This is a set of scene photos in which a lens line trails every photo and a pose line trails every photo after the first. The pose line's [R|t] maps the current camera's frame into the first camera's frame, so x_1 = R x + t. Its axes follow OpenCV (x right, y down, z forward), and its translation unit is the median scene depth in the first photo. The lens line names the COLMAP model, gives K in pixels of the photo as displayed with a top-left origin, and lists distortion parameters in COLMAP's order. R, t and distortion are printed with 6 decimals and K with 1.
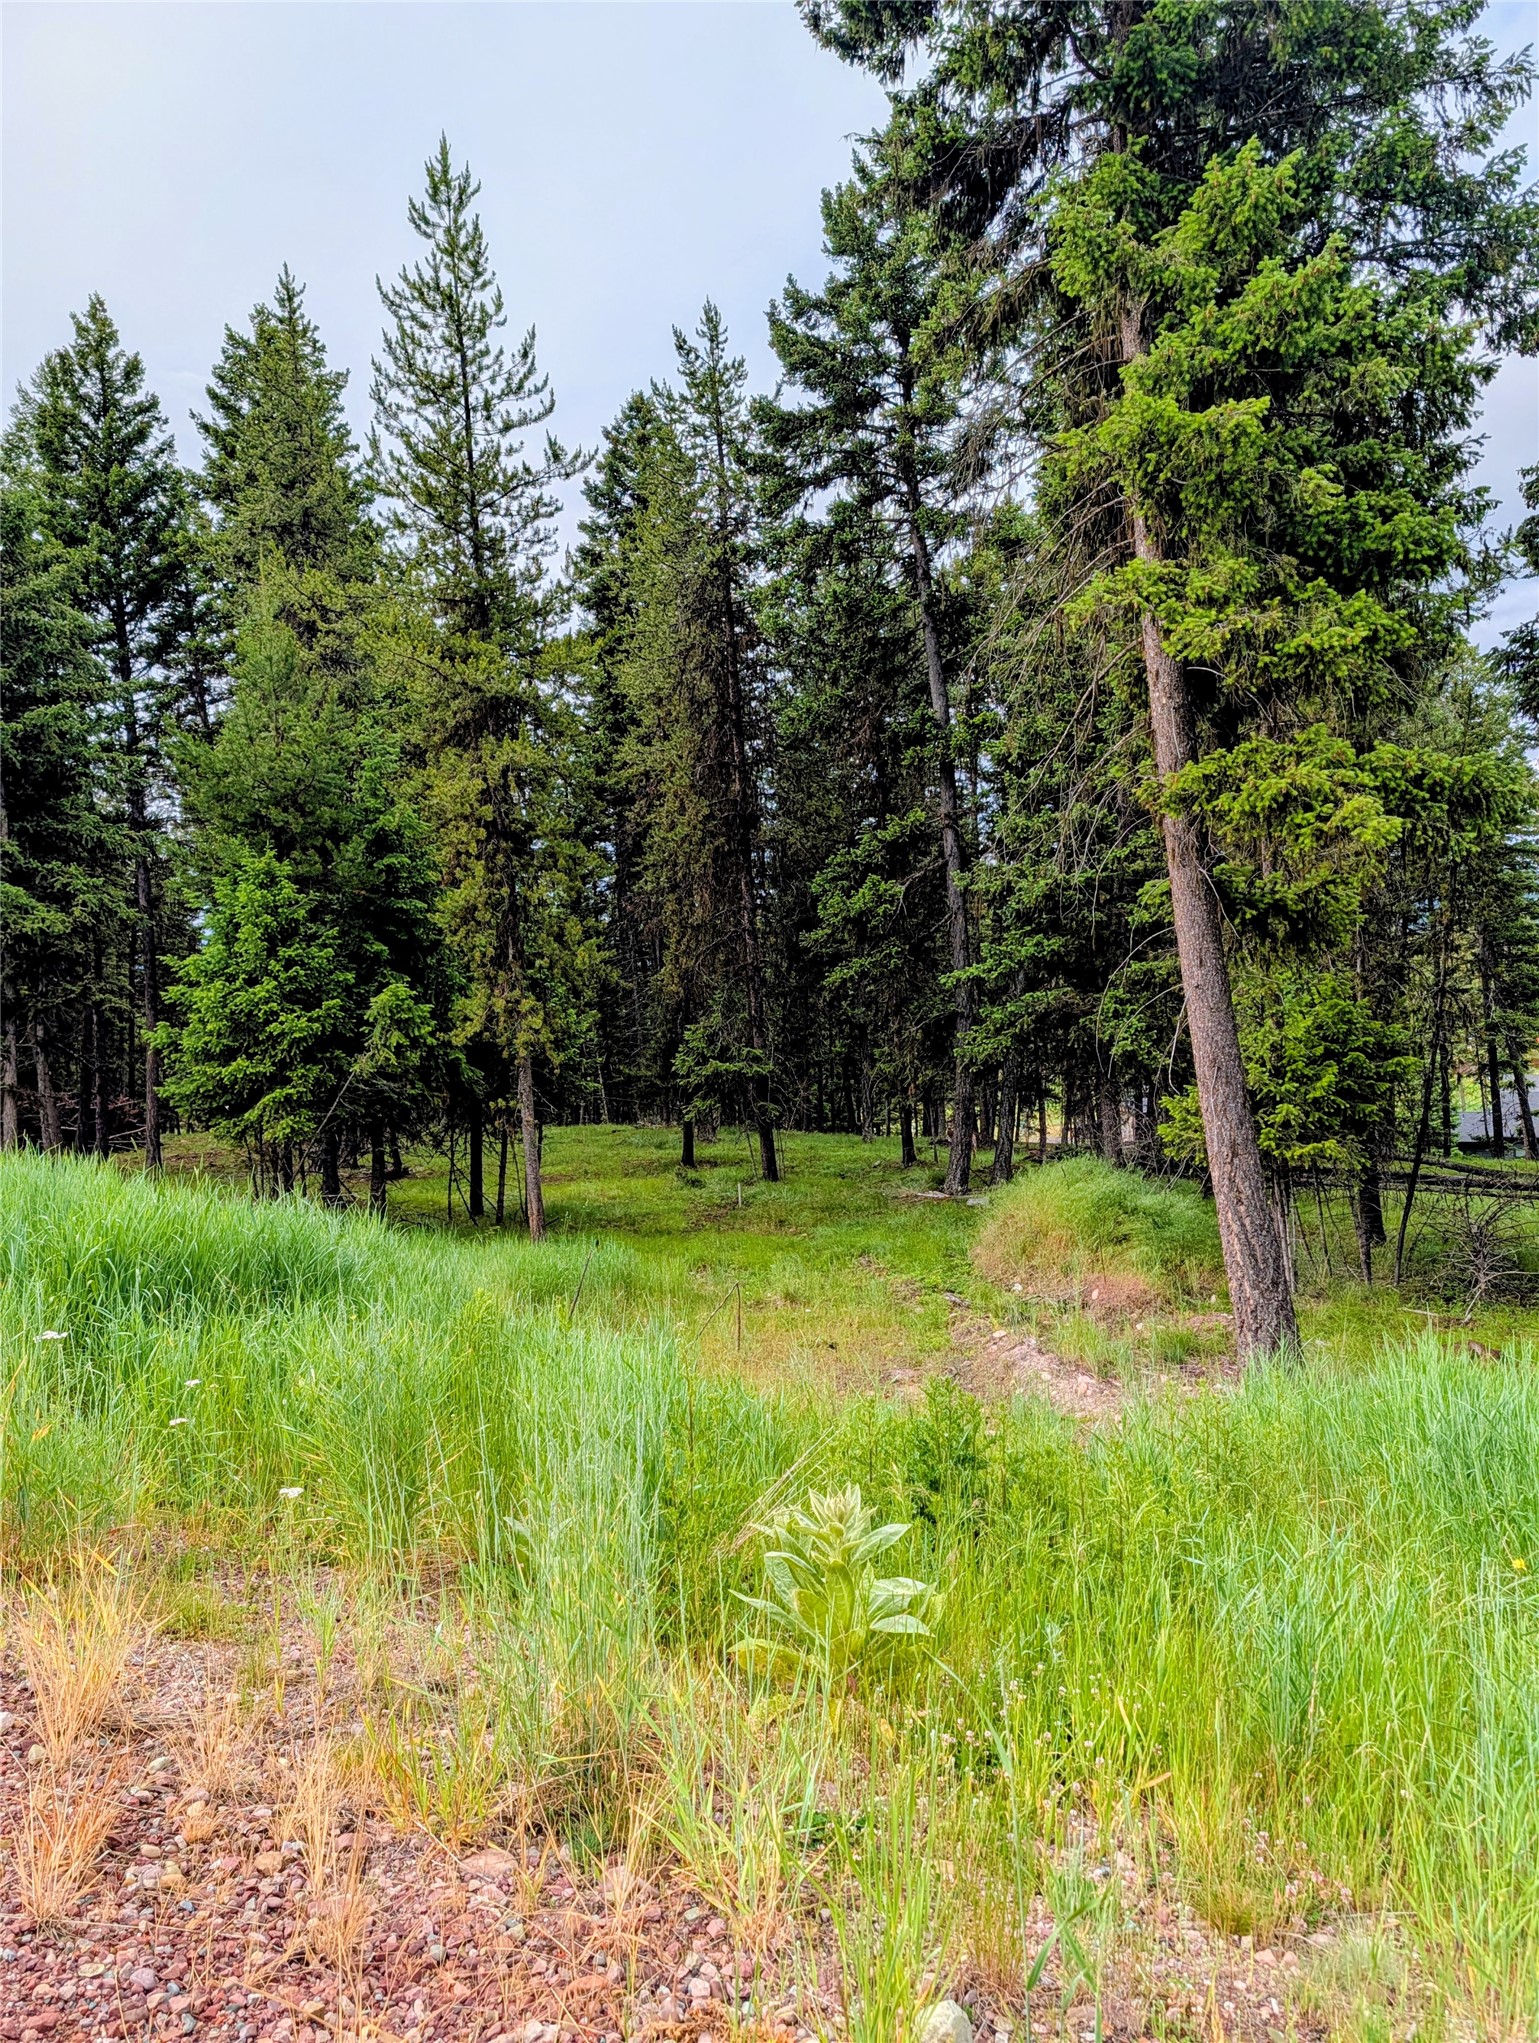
lens RADIAL K [[1438.8, 0, 769.5], [0, 1438.8, 1021.5], [0, 0, 1]] dist [0.148697, -0.001030]
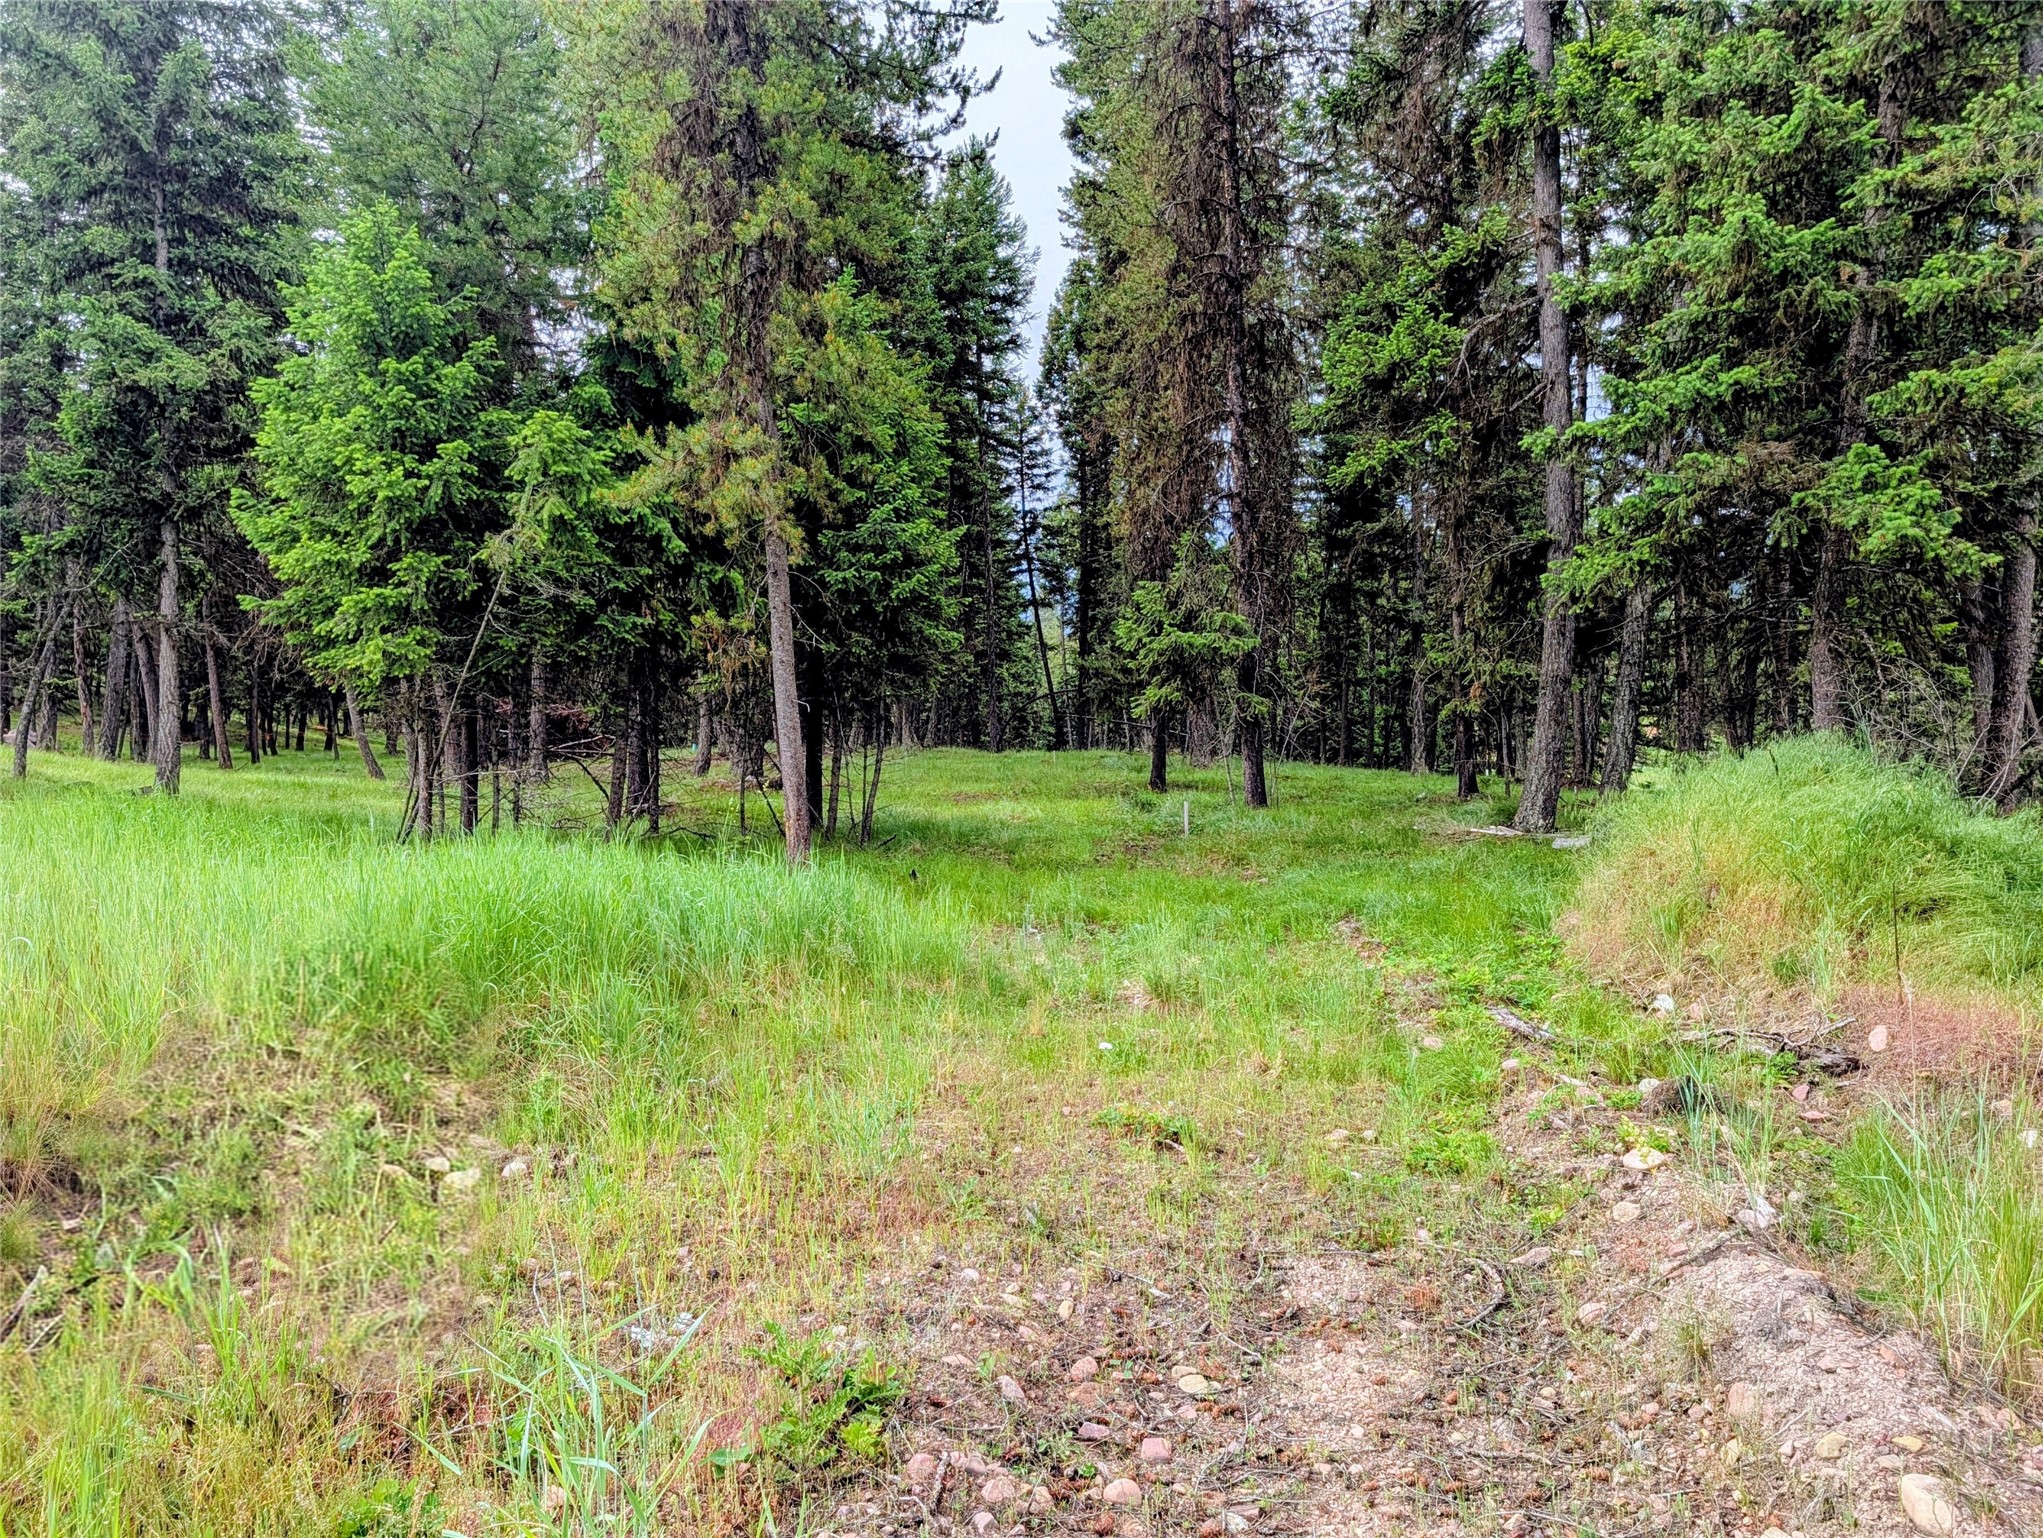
lens RADIAL K [[1435.3, 0, 1021.5], [0, 1435.3, 769.0], [0, 0, 1]] dist [-0.006193, -0.002142]
pose [[0.975596, 0.033792, -0.216957, 0.050526], [-0.020367, 0.997754, 0.063819, 0.062258], [0.218626, -0.057843, 0.974093, 0.380233]]
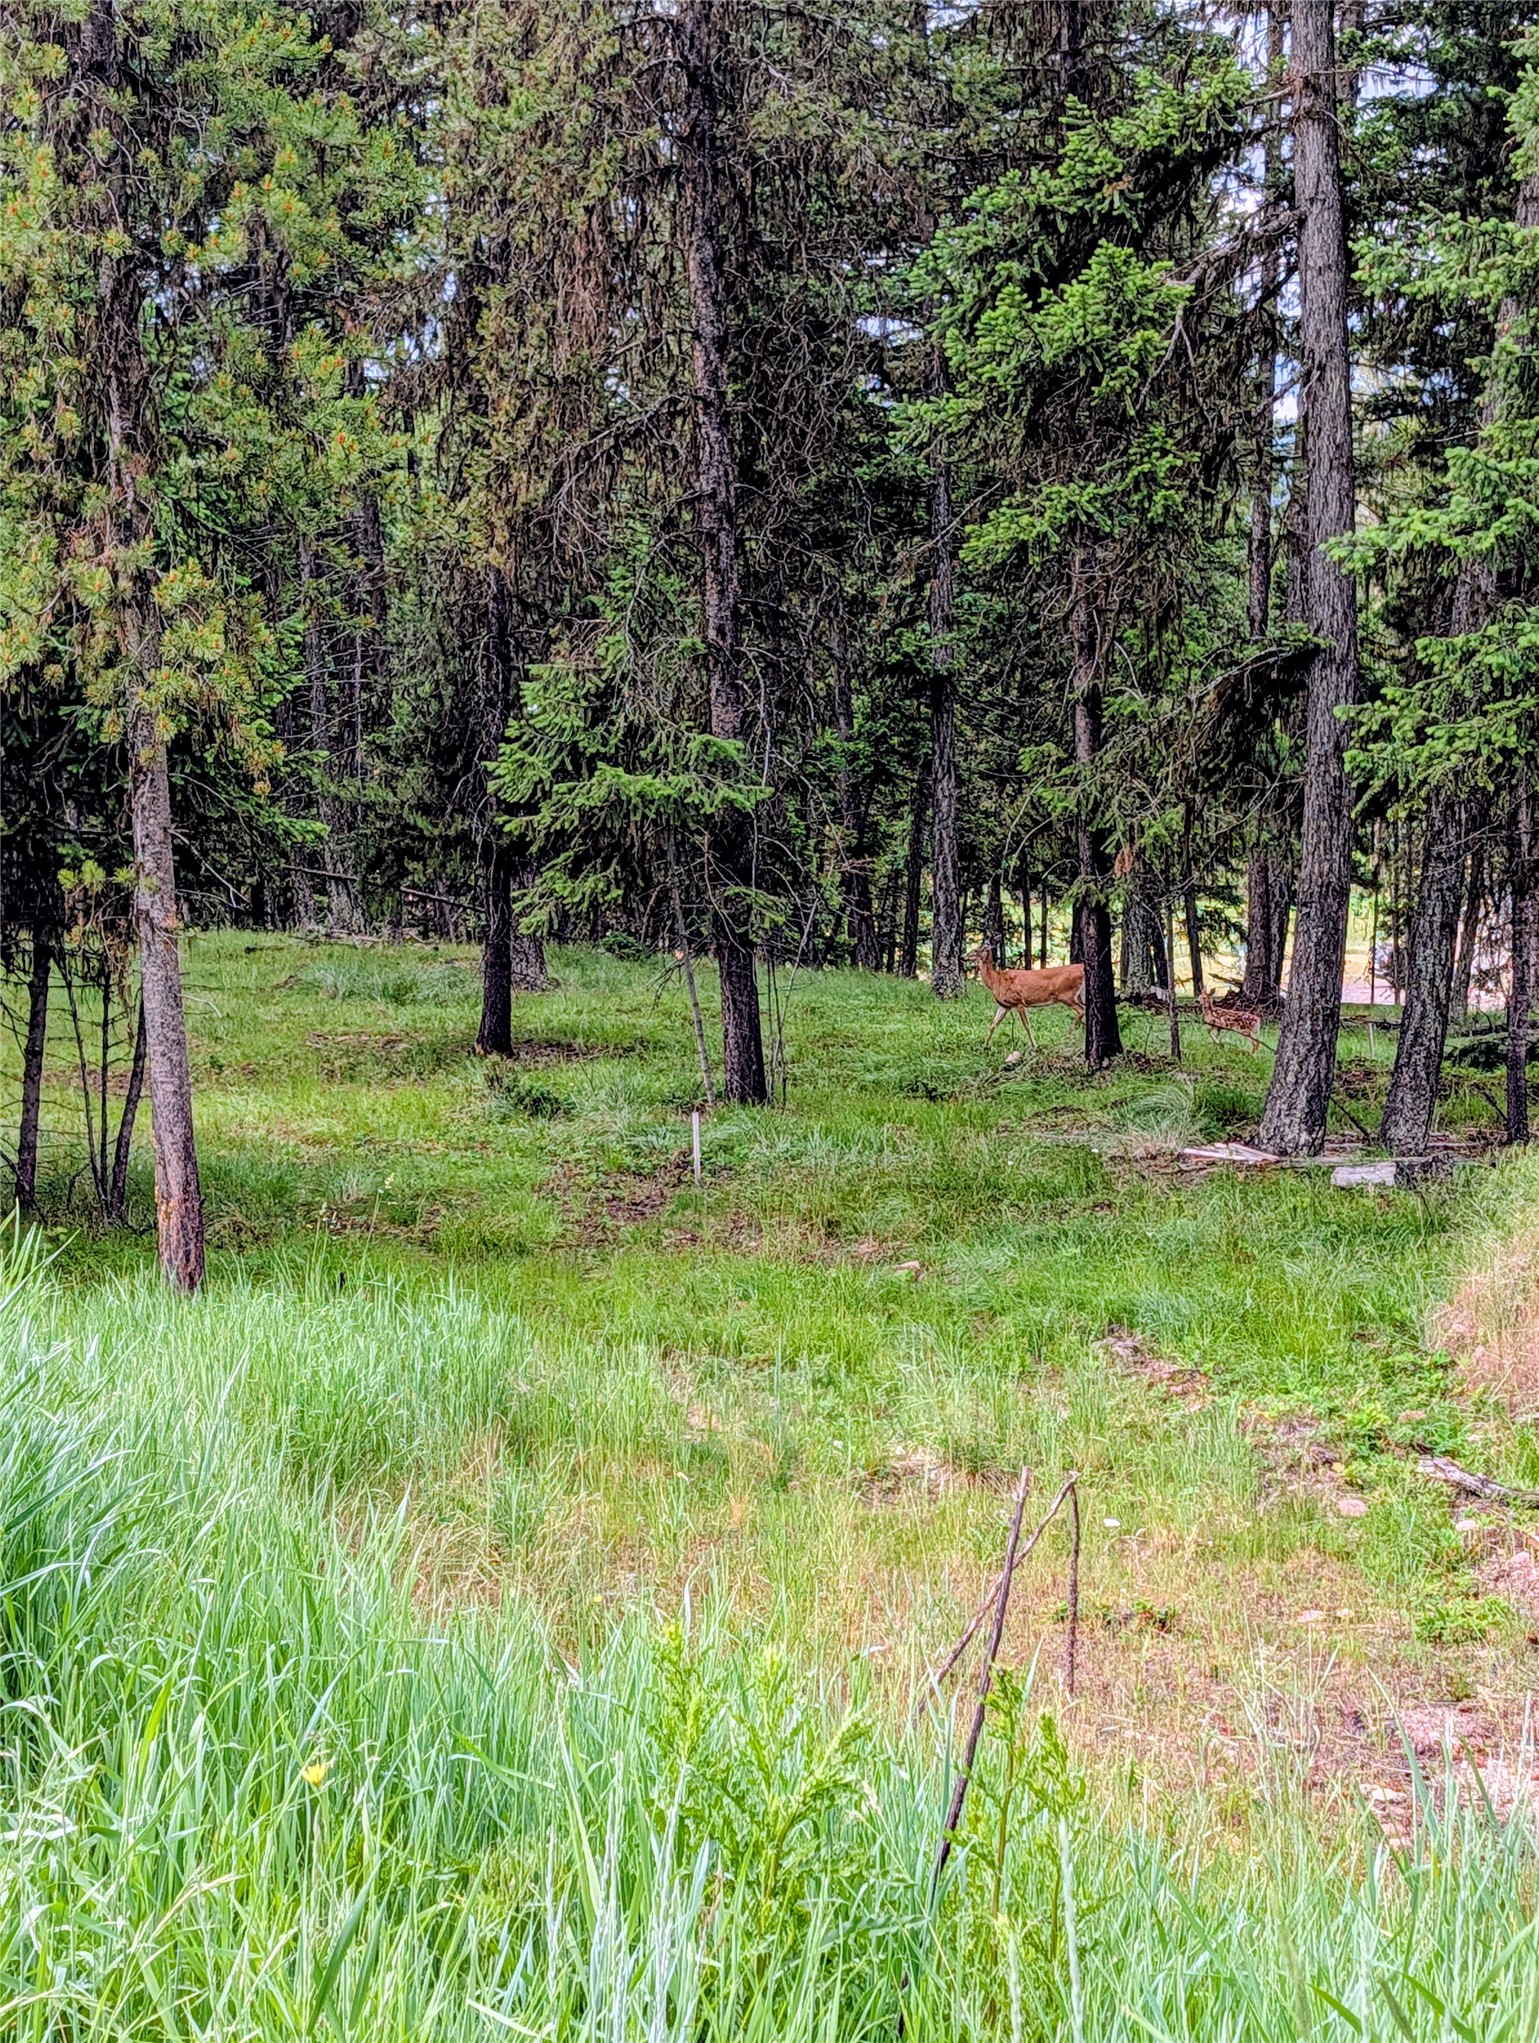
lens RADIAL K [[3671.7, 0, 768.8], [0, 3671.7, 1055.6], [0, 0, 1]] dist [0.208165, -1.146324]
pose [[0.997893, 0.021831, 0.061106, -0.064313], [-0.028073, 0.994261, 0.103236, 0.003562], [-0.058501, -0.104734, 0.992778, 0.100121]]
